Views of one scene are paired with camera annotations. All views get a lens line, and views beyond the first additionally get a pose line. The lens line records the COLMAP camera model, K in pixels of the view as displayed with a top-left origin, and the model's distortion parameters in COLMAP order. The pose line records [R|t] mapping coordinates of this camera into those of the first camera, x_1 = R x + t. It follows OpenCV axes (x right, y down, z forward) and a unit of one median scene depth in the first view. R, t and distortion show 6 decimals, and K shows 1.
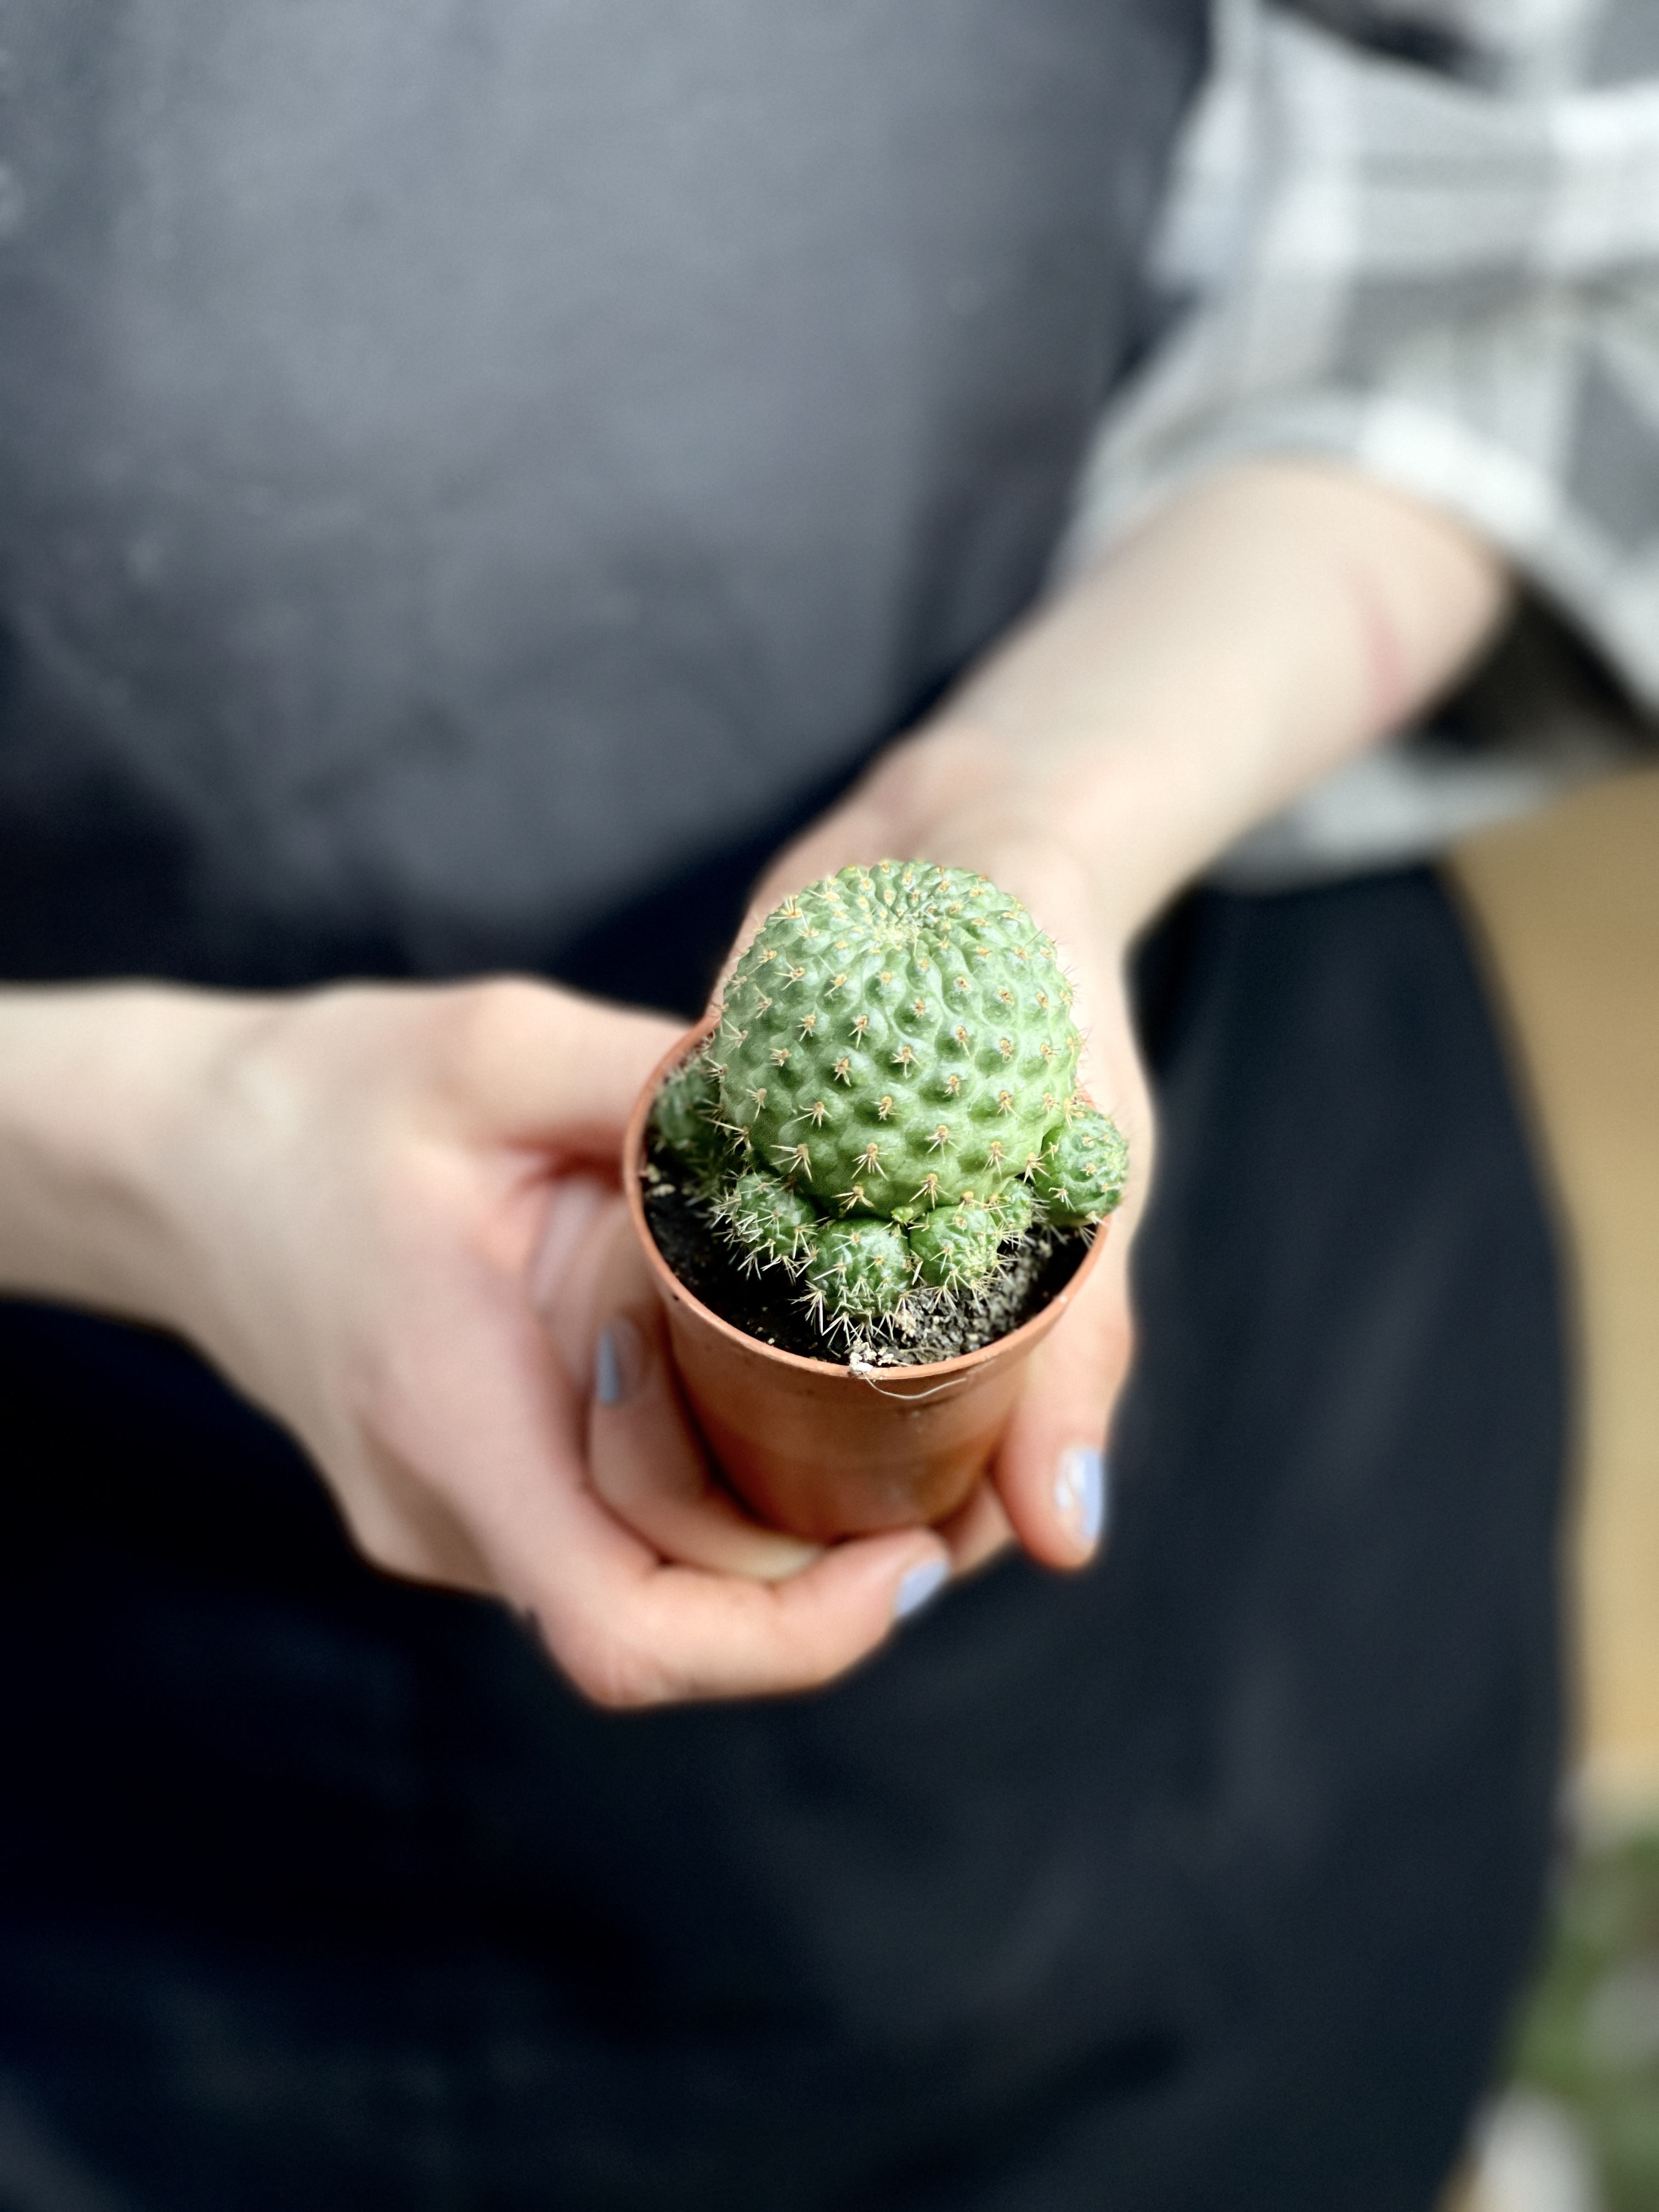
lens RADIAL K [[4070.3, 0, 829.5], [0, 4070.3, 1106.0], [0, 0, 1]] dist [0.198698, 0.224955]
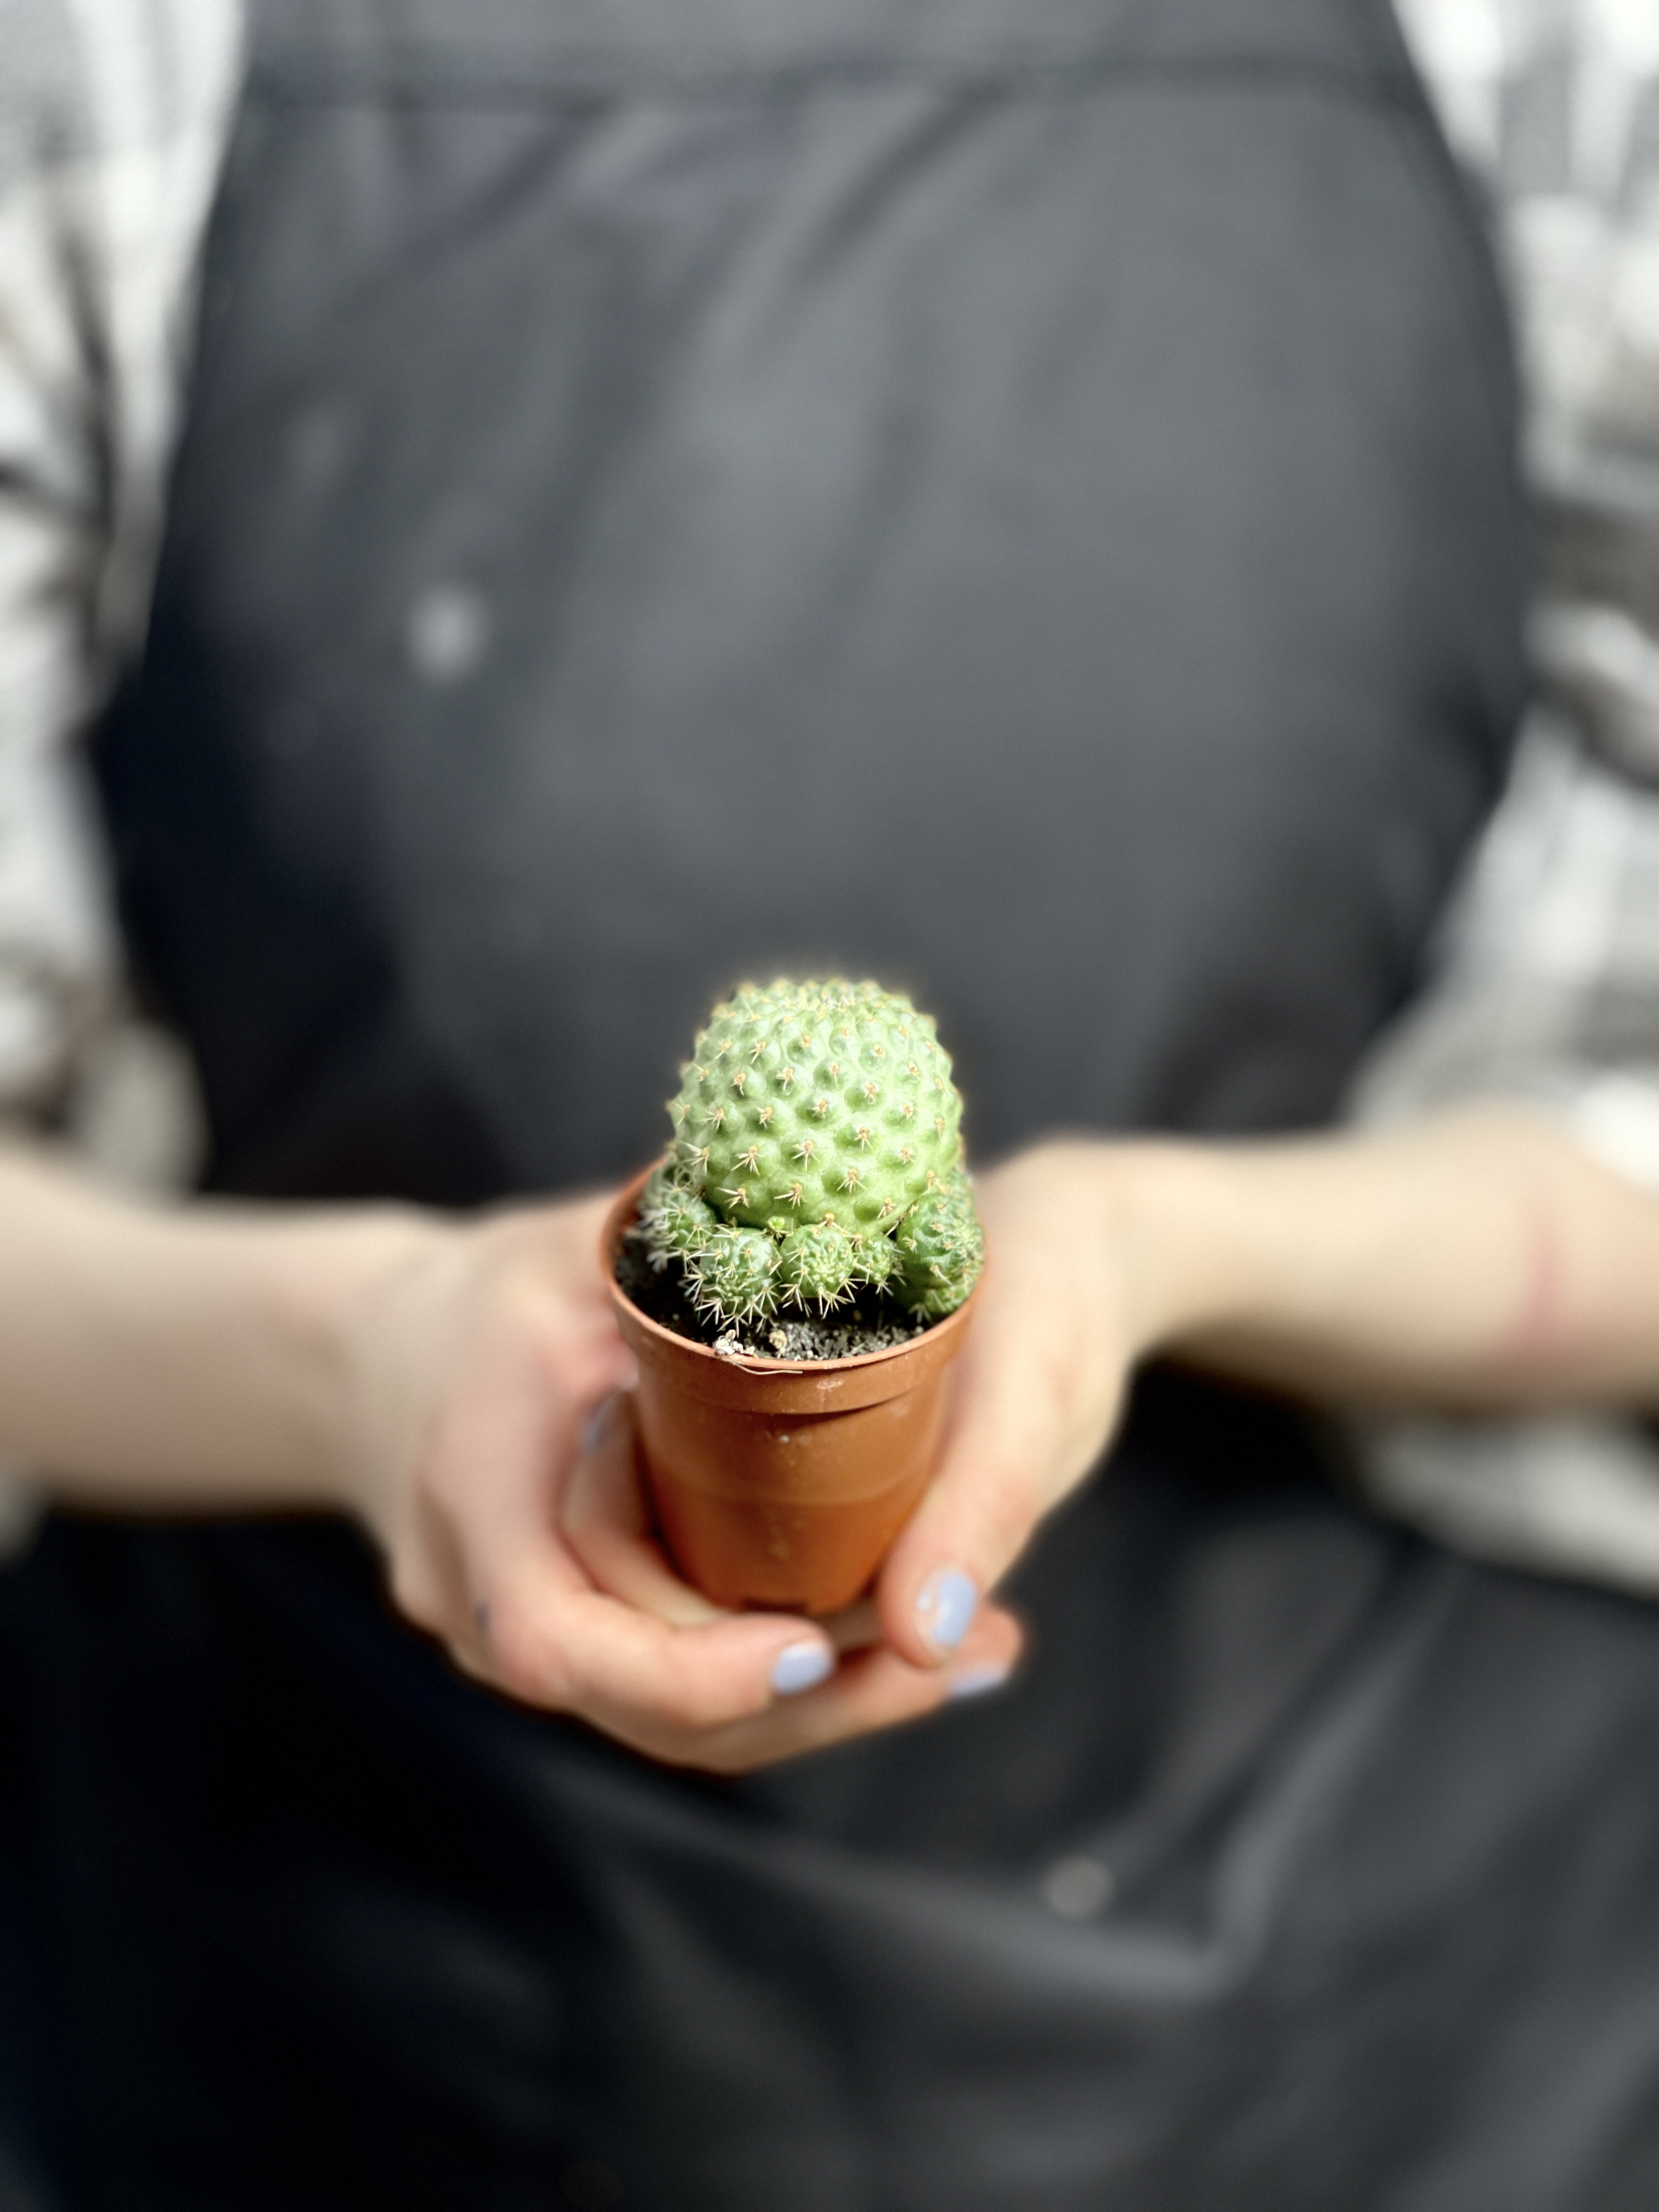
lens RADIAL K [[4070.3, 0, 829.5], [0, 4070.3, 1106.0], [0, 0, 1]] dist [0.198698, 0.224955]
pose [[0.953867, 0.135584, -0.267870, 0.365907], [-0.224622, 0.914281, -0.337099, 0.414074], [0.199203, 0.381717, 0.902558, -0.138771]]
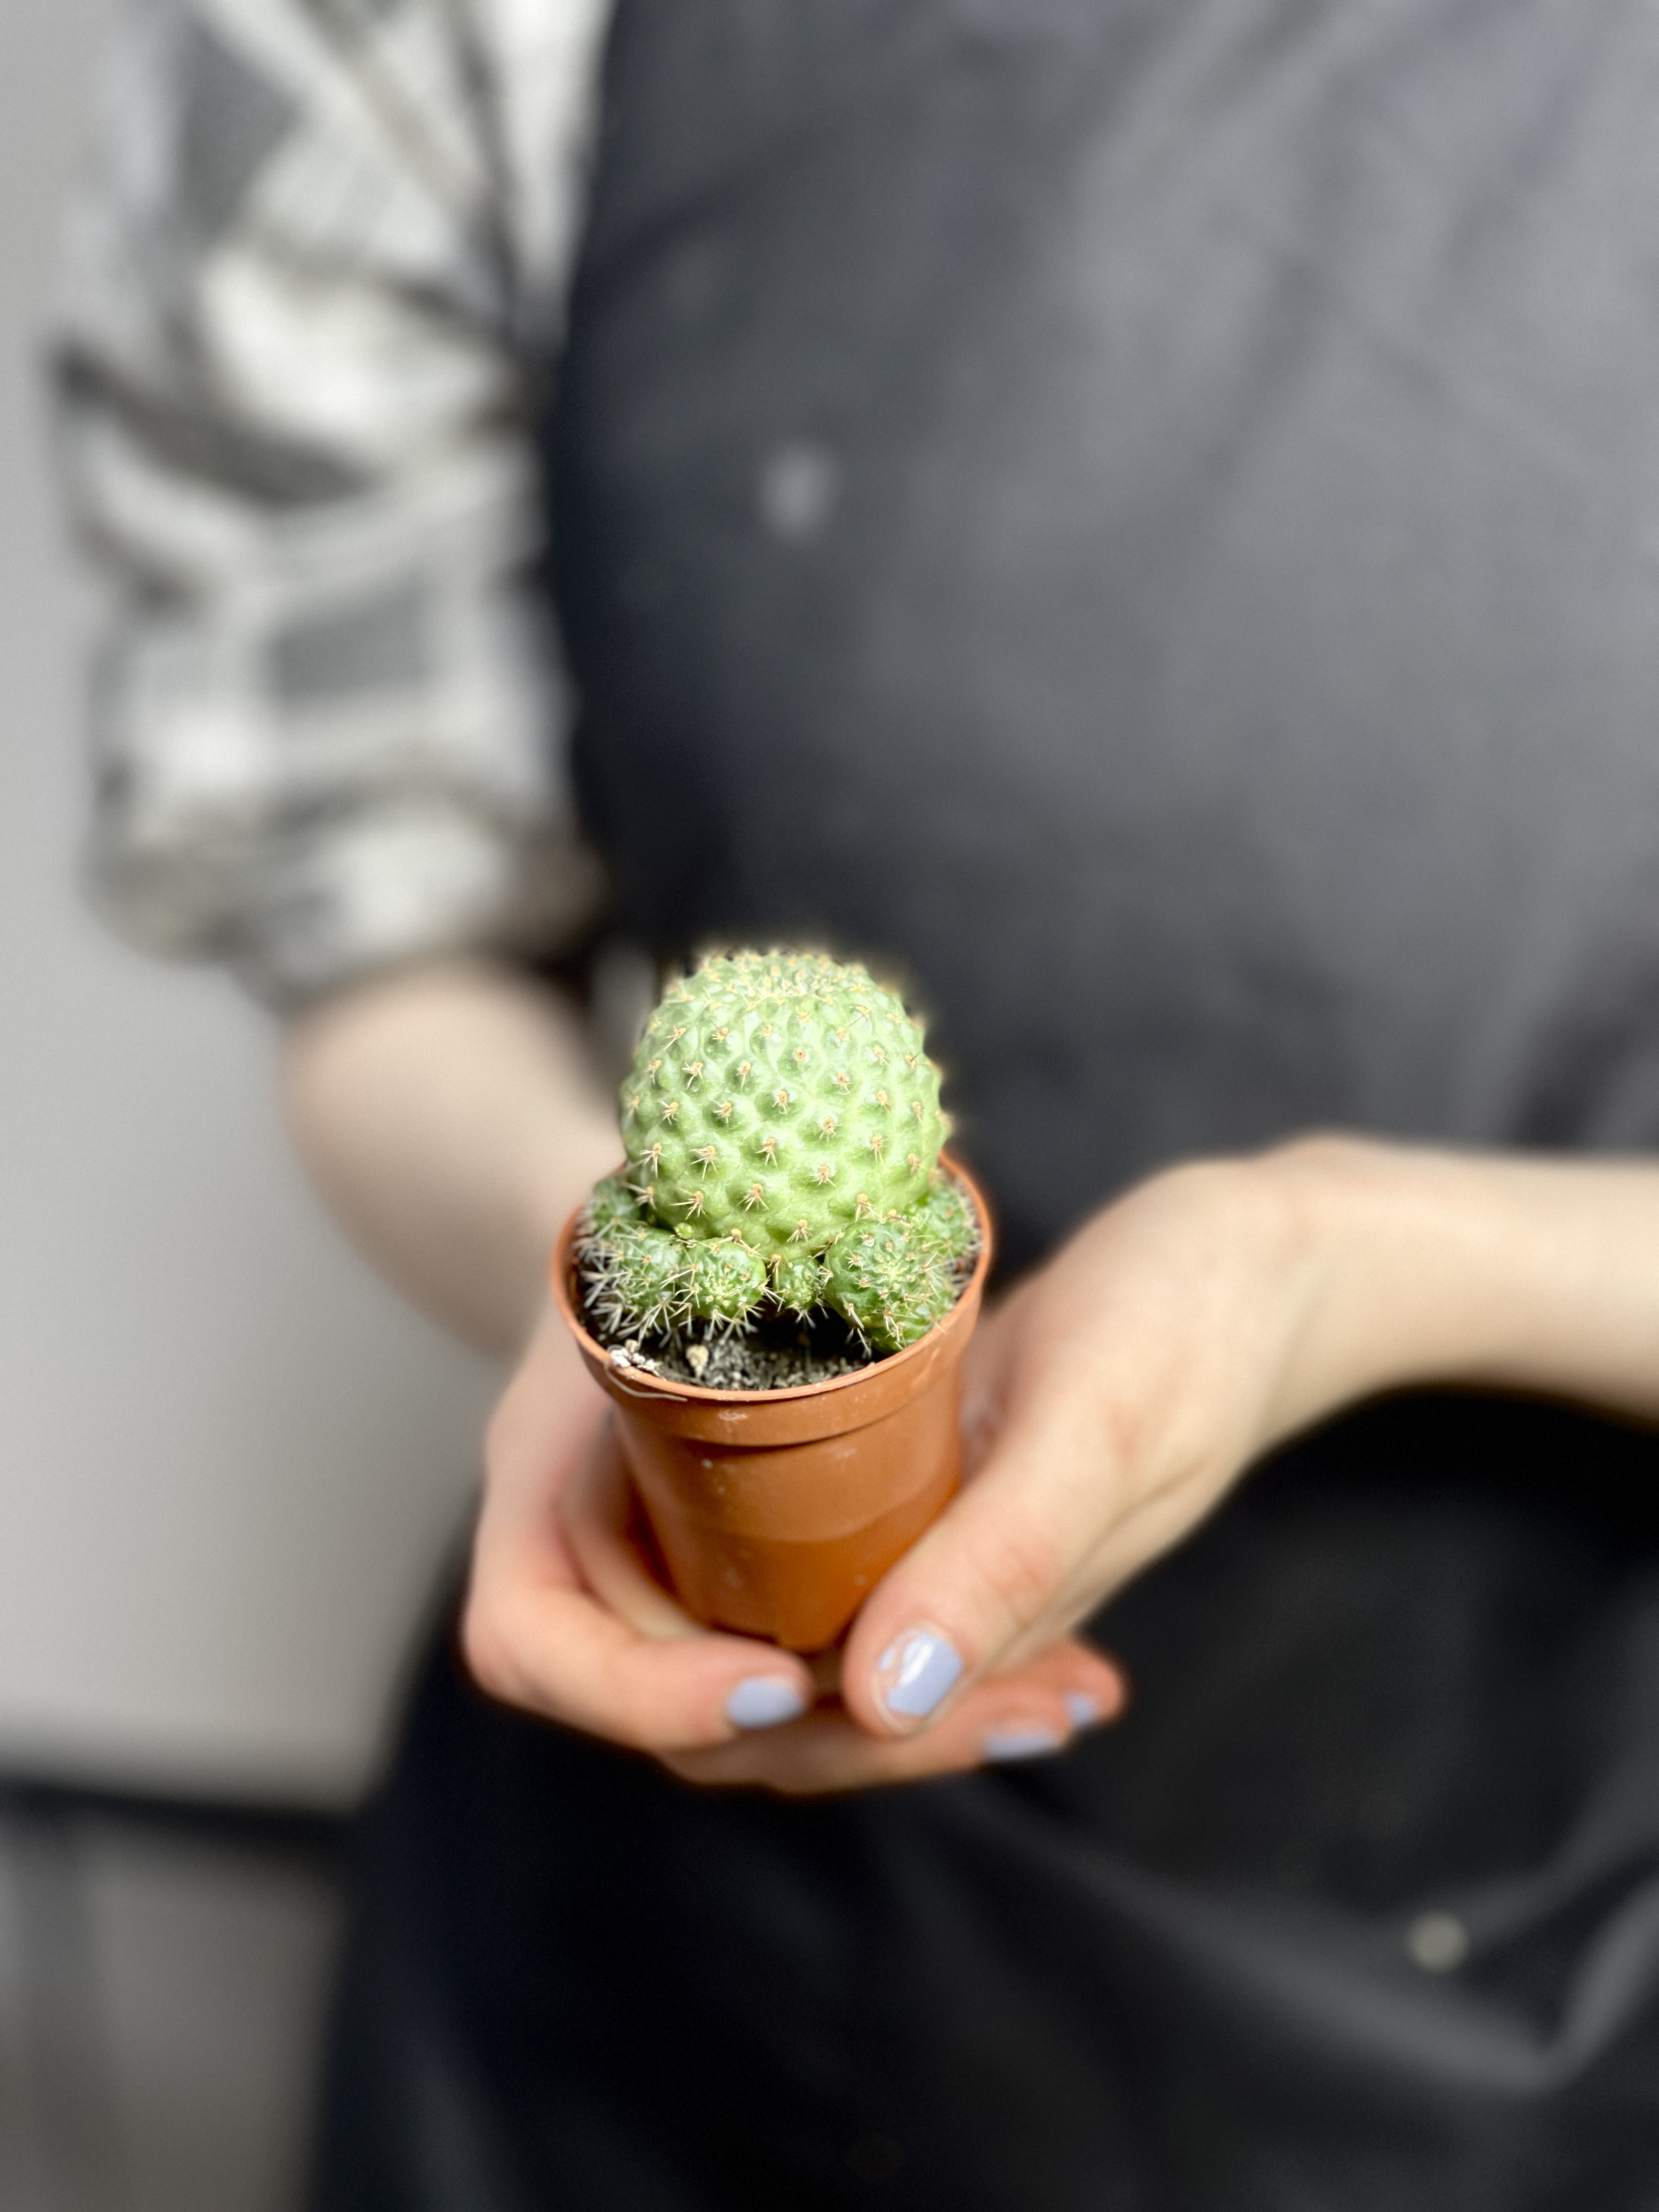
lens RADIAL K [[4070.3, 0, 829.5], [0, 4070.3, 1106.0], [0, 0, 1]] dist [0.198698, 0.224955]
pose [[0.764582, 0.273733, -0.583510, 0.693975], [-0.425388, 0.894460, -0.137789, 0.133621], [0.484209, 0.353569, 0.800331, 0.116525]]
